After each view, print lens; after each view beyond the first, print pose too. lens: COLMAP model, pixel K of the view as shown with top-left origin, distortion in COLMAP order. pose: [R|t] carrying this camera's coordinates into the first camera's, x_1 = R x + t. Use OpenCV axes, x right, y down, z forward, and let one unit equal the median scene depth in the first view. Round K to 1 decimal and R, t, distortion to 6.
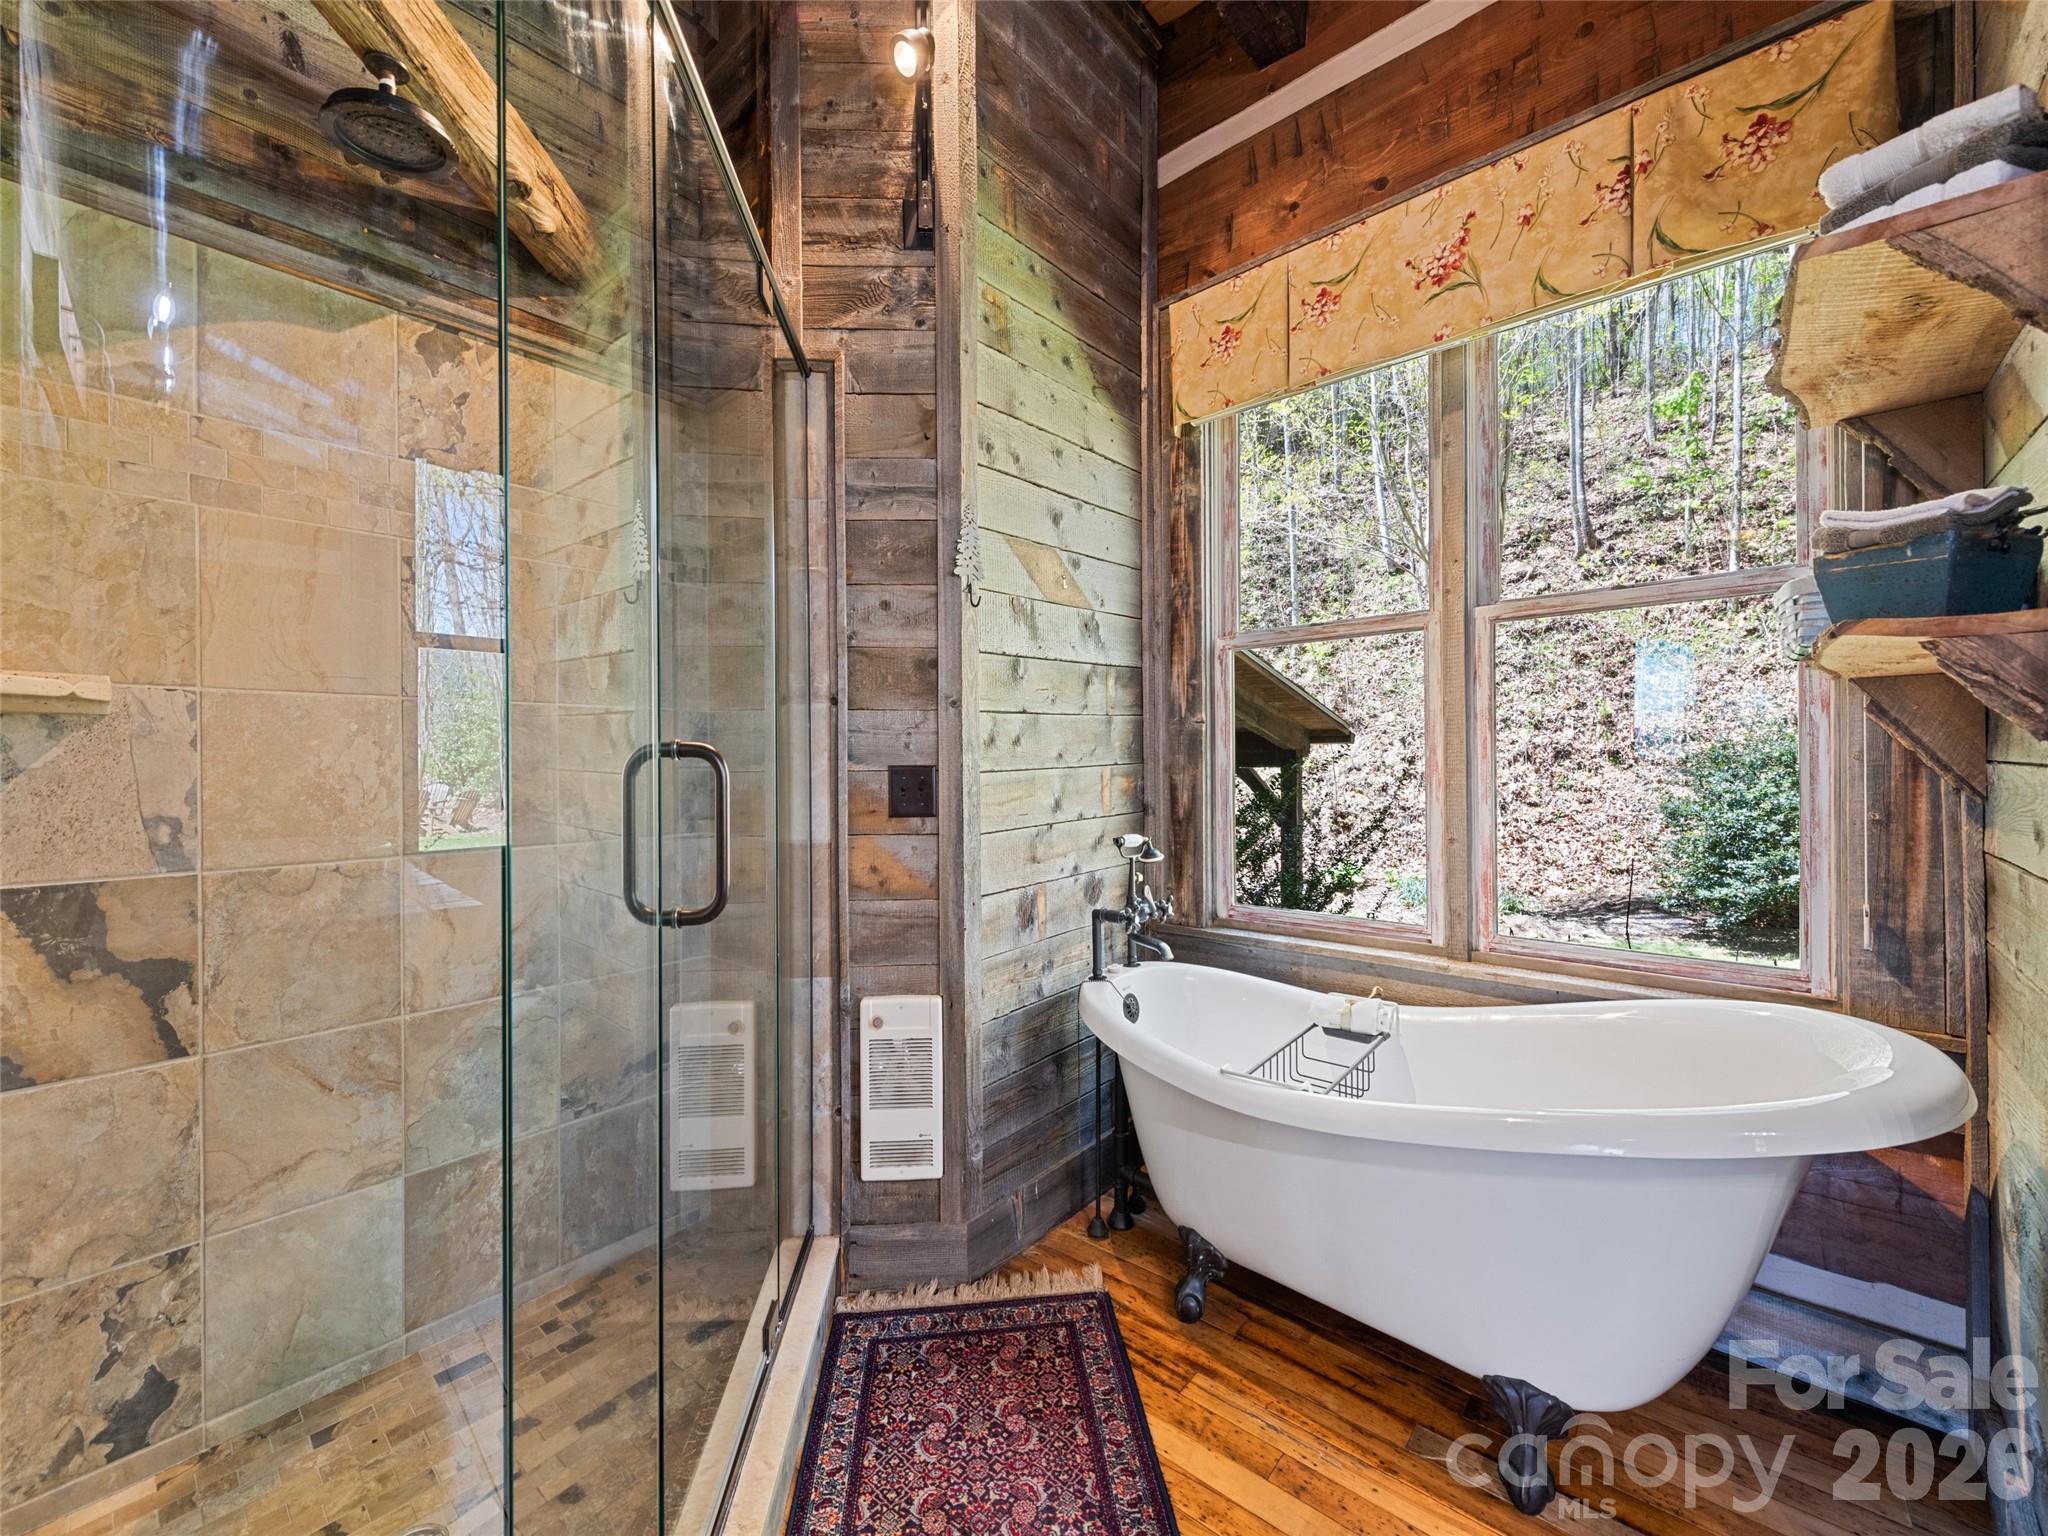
lens RADIAL K [[817.2, 0, 1024.9], [0, 817.2, 759.4], [0, 0, 1]] dist [0.014054, -0.004347]
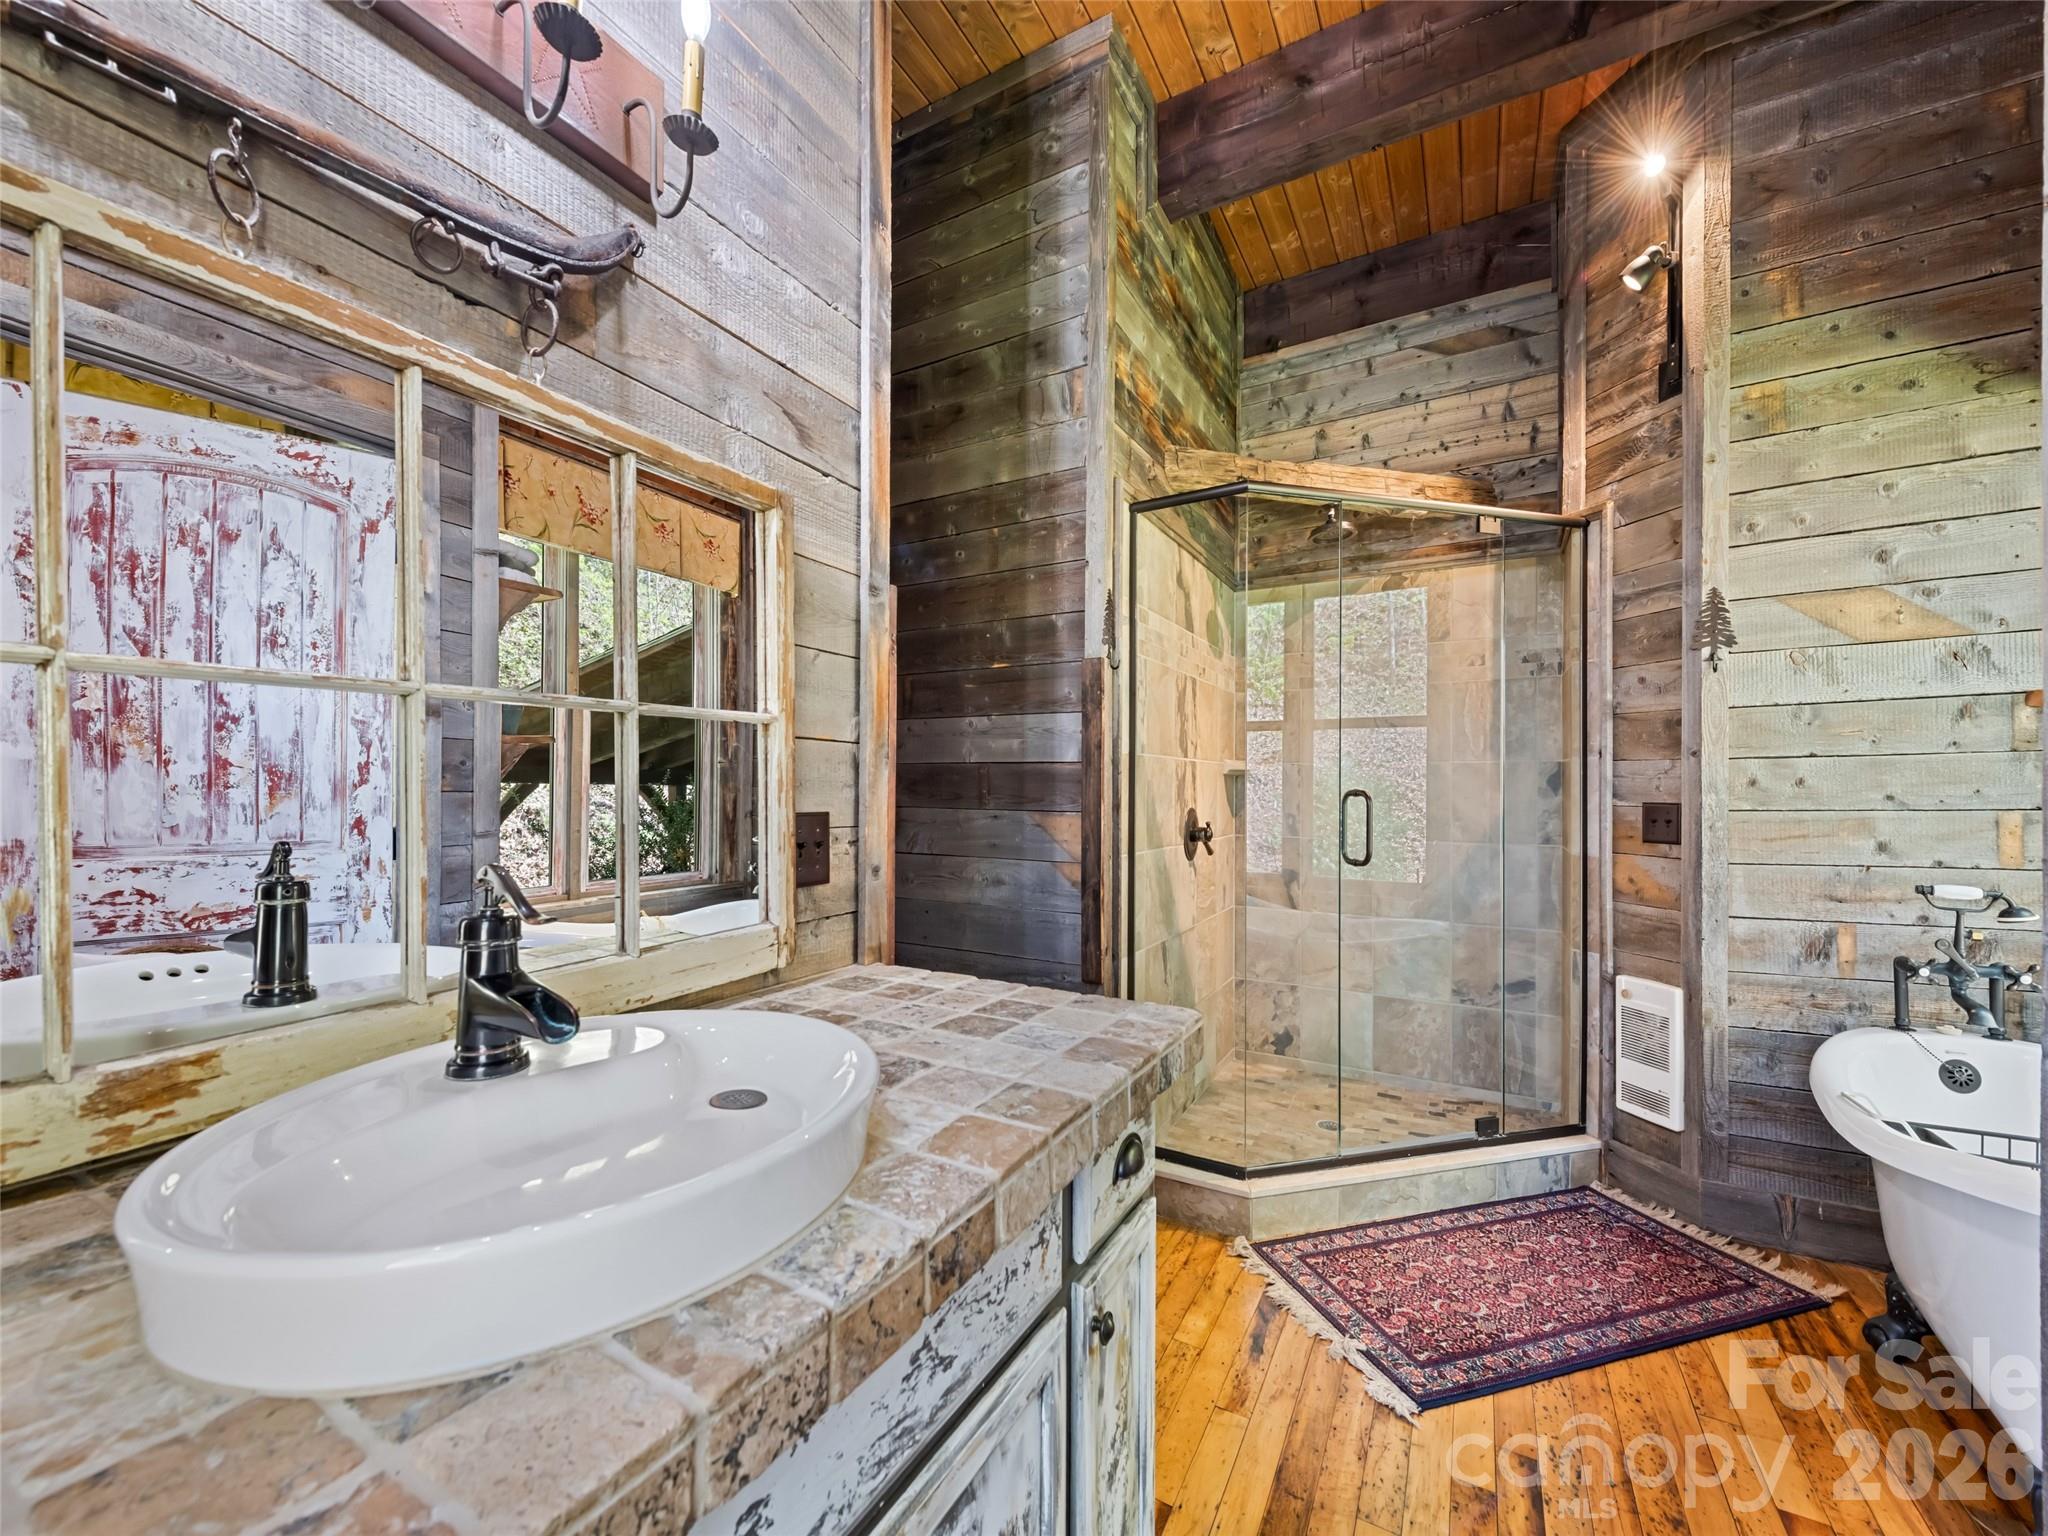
lens RADIAL K [[817.2, 0, 1024.9], [0, 817.2, 759.4], [0, 0, 1]] dist [0.014054, -0.004347]
pose [[0.207193, -0.023828, -0.978010, 0.922260], [-0.006194, 0.999651, -0.025668, -0.021844], [0.978280, 0.011376, 0.206974, -0.242798]]
